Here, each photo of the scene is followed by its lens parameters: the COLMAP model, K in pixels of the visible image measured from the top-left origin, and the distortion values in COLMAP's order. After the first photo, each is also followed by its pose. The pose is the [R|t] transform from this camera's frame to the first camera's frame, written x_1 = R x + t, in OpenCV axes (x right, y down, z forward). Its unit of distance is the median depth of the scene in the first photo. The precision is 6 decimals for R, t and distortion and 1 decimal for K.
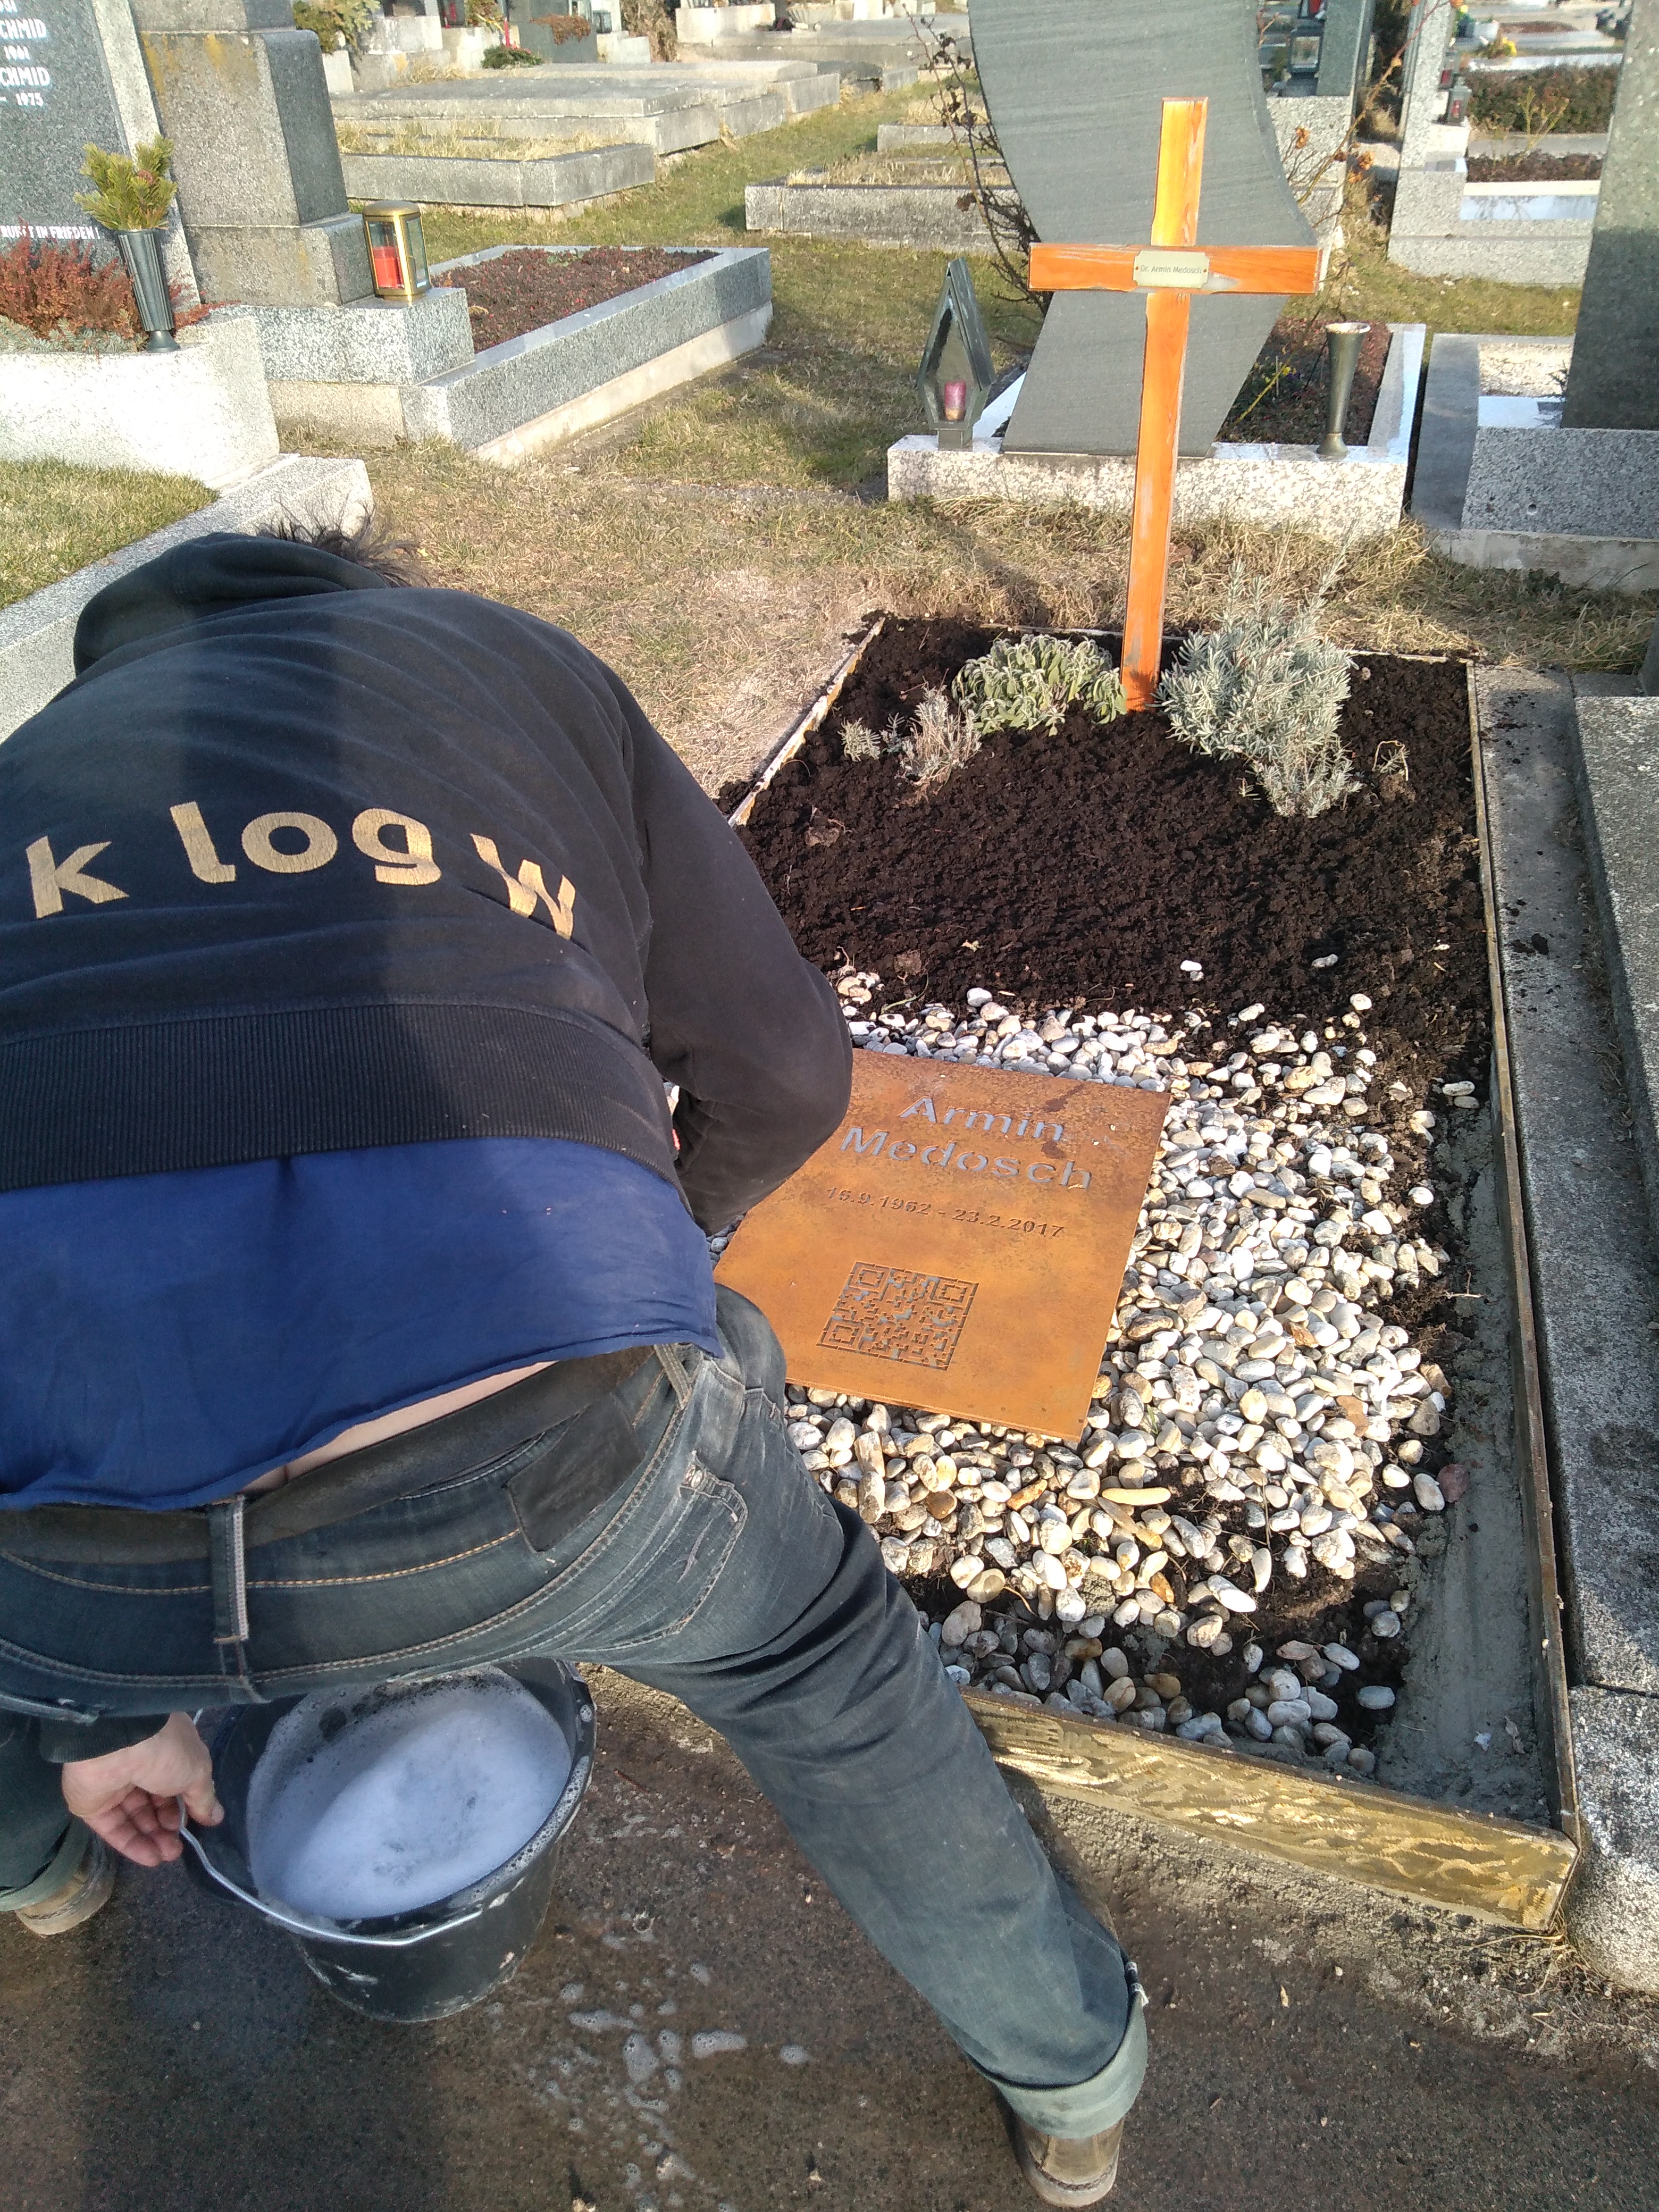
lens RADIAL K [[1635.8, 0, 849.6], [0, 1635.8, 1109.4], [0, 0, 1]] dist [0.040326, -0.038044]
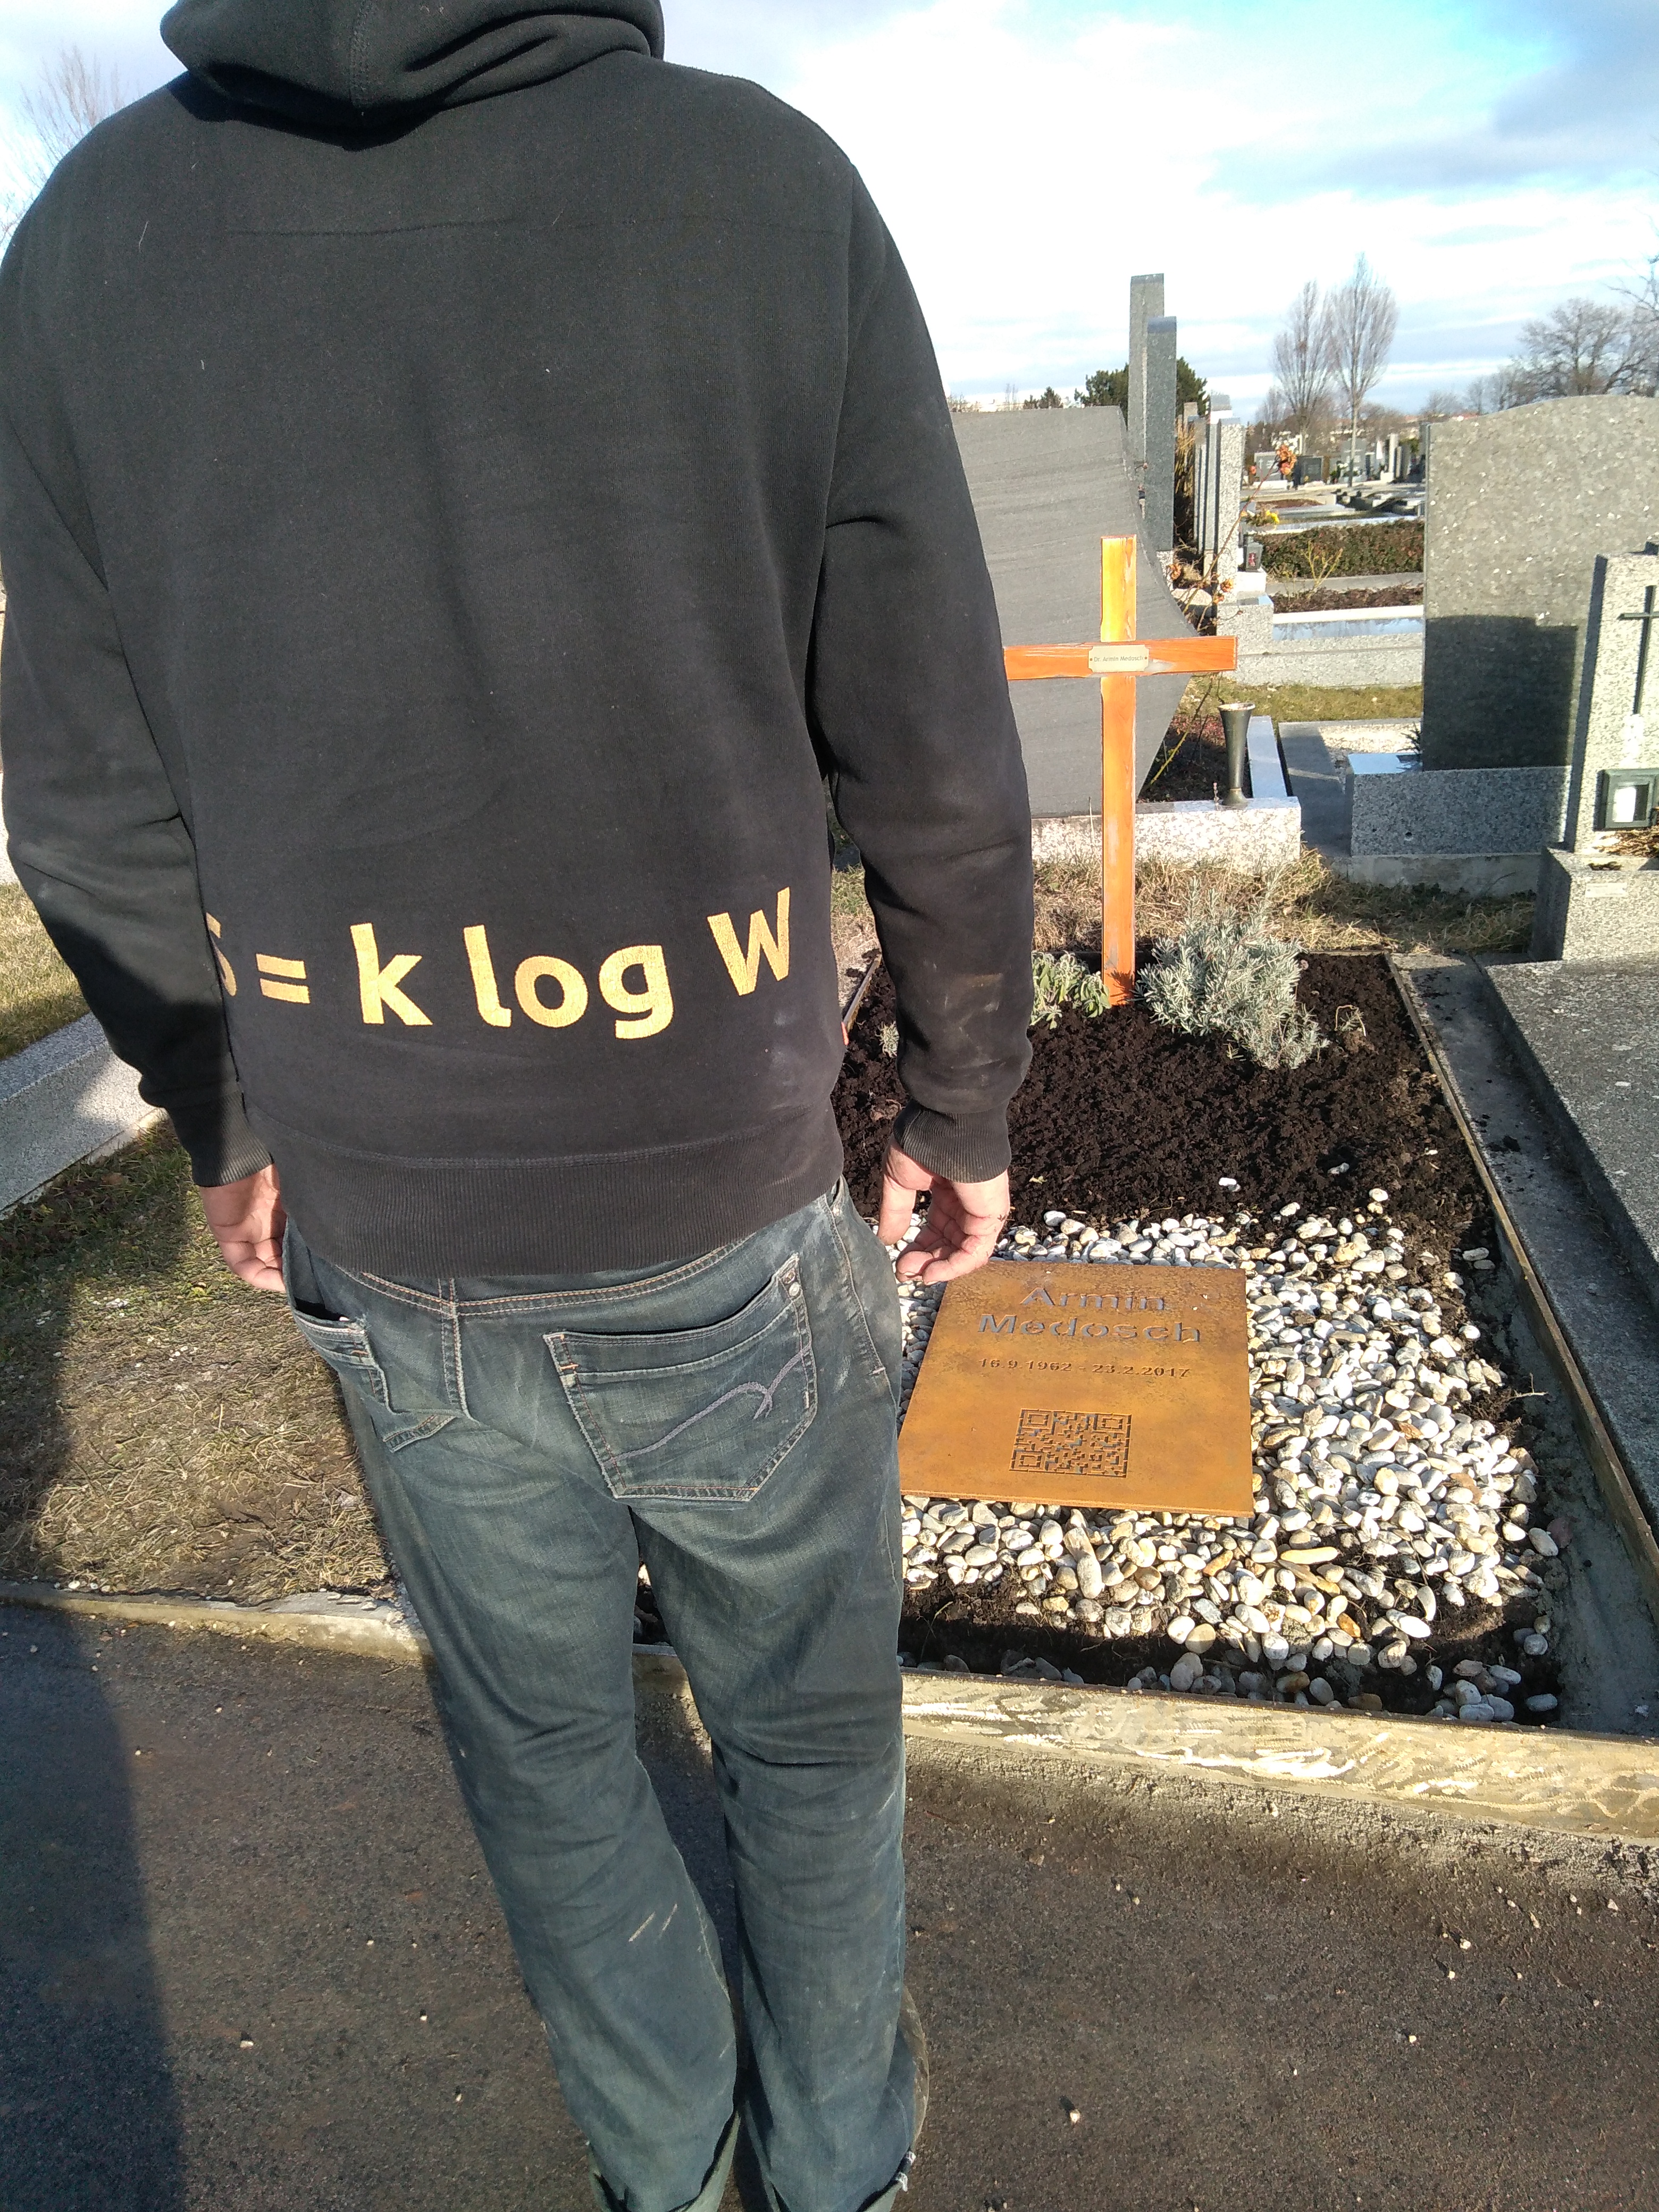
lens RADIAL K [[1640.0, 0, 826.8], [0, 1640.0, 1105.5], [0, 0, 1]] dist [0.042762, -0.049754]
pose [[0.995505, -0.068626, 0.065276, -0.152550], [0.082308, 0.967831, -0.237757, 0.117199], [-0.046860, 0.242061, 0.969129, -0.145313]]
